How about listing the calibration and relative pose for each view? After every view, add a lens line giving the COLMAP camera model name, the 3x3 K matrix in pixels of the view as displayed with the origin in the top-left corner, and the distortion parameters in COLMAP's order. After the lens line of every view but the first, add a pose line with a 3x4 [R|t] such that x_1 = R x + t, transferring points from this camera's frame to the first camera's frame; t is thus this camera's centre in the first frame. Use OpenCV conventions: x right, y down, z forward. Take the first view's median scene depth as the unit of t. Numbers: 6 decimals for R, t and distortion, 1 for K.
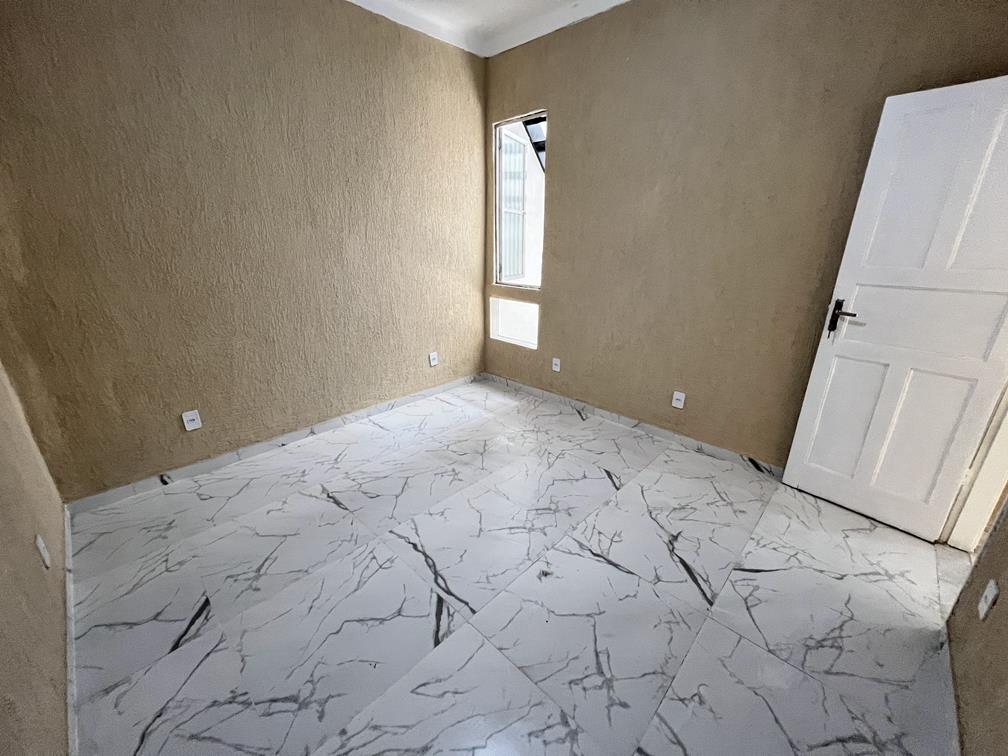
lens RADIAL K [[398.5, 0, 504.5], [0, 398.5, 382.4], [0, 0, 1]] dist [-0.002611, -0.000018]
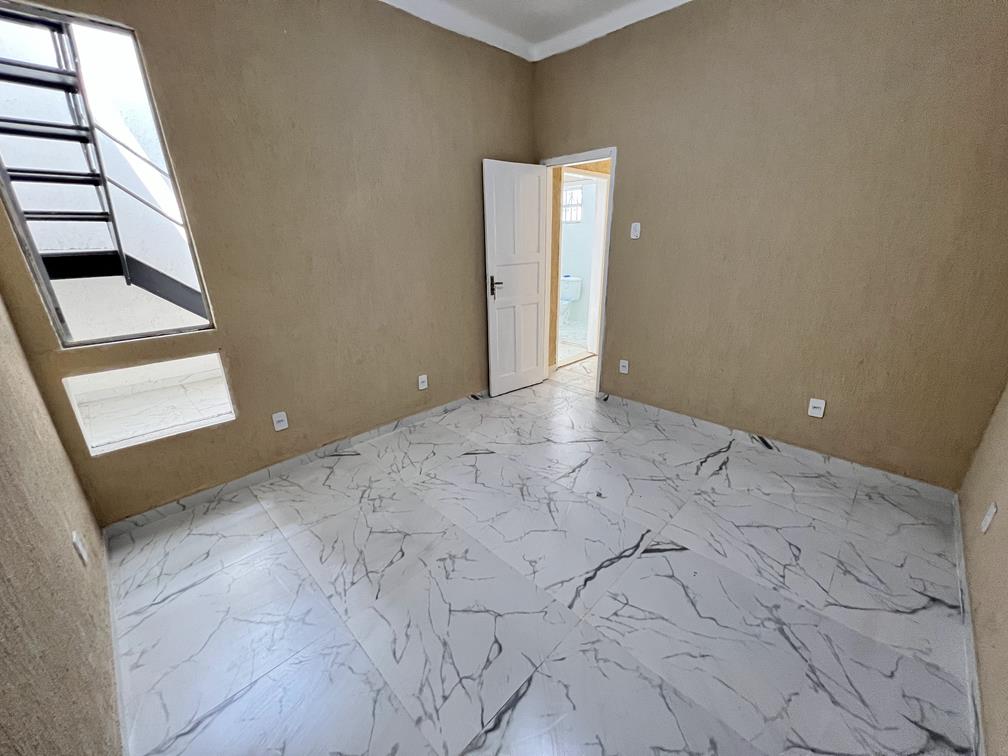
lens RADIAL K [[403.0, 0, 503.7], [0, 403.0, 378.9], [0, 0, 1]] dist [-0.000130, 0.000549]
pose [[0.026777, -0.338964, 0.940418, -0.743041], [0.359194, 0.881188, 0.307388, -0.273271], [-0.932879, 0.329562, 0.145349, 0.705797]]
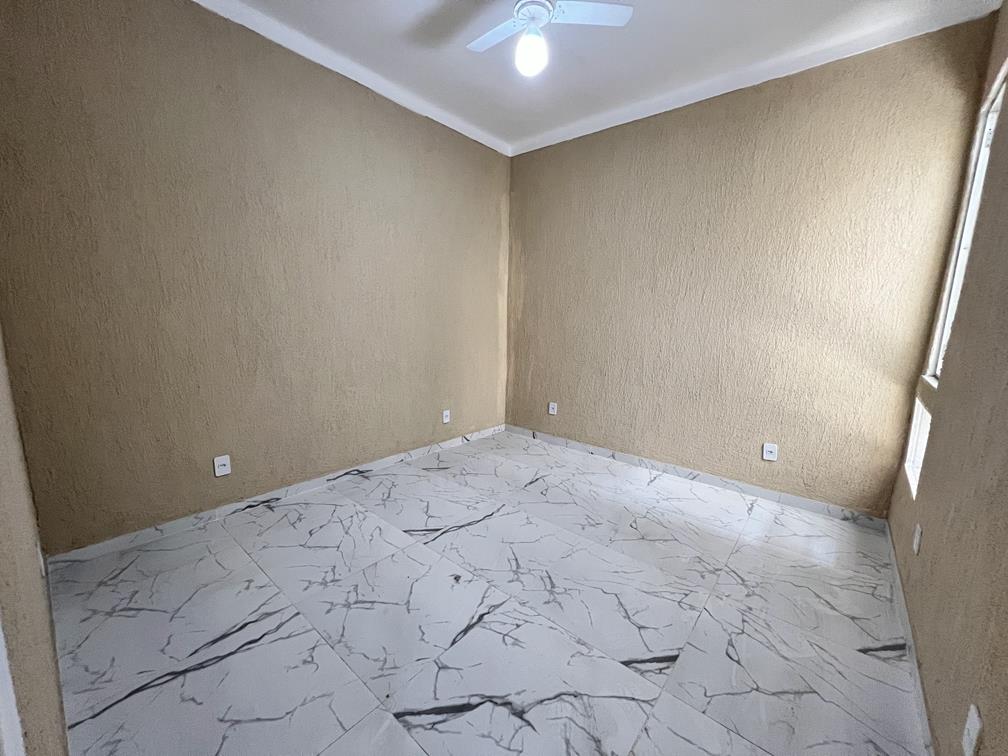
lens RADIAL K [[405.9, 0, 505.3], [0, 405.9, 381.1], [0, 0, 1]] dist [0.000654, 0.000101]
pose [[0.058207, 0.159567, -0.985470, 0.801273], [-0.367276, 0.921333, 0.127489, -0.144012], [0.928289, 0.354519, 0.112233, 0.585085]]
